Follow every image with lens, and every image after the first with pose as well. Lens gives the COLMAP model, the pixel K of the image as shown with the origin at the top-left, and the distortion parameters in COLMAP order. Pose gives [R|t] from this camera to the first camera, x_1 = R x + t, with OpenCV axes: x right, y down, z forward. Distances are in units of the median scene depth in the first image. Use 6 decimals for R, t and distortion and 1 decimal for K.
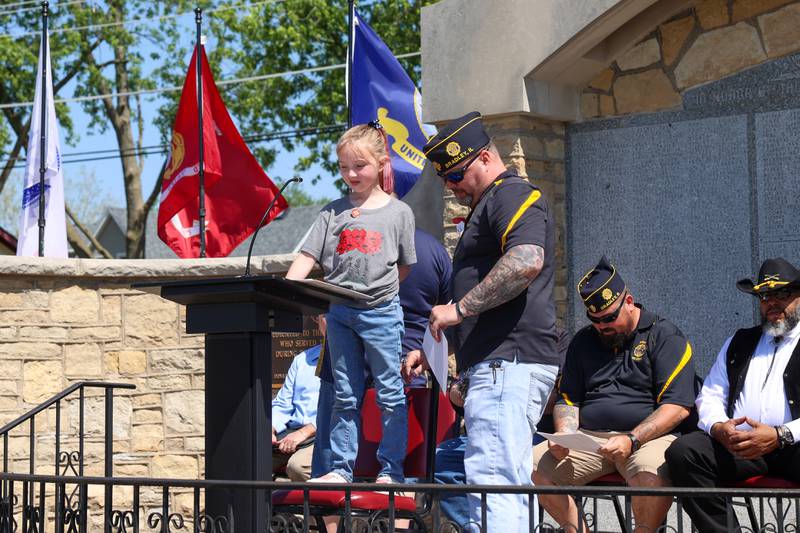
lens RADIAL K [[1930.4, 0, 281.5], [0, 1930.4, 189.0], [0, 0, 1]] dist [0.279806, -0.857801]
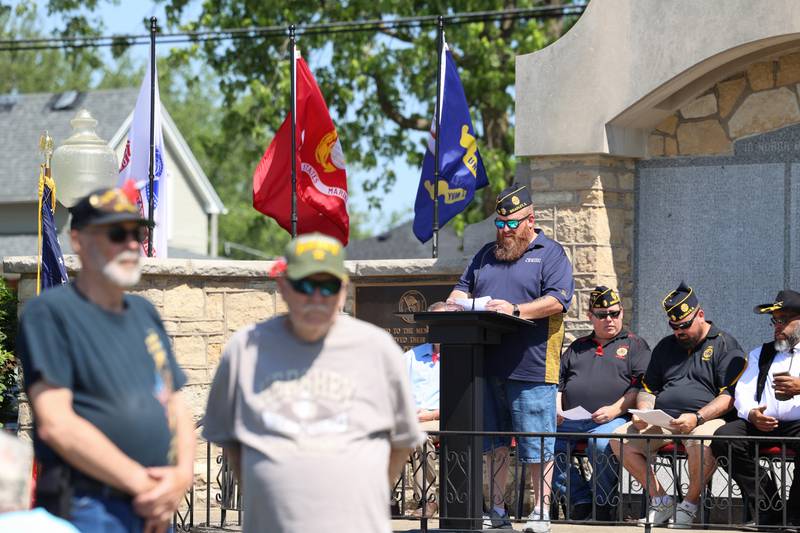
lens RADIAL K [[3697.3, 0, 400.0], [0, 3697.3, 266.5], [0, 0, 1]] dist [1.021061, 4.613711]
pose [[0.992622, 0.020221, 0.119550, -0.270822], [-0.028310, 0.997394, 0.066358, -0.117567], [-0.117897, -0.069253, 0.990608, -1.253617]]
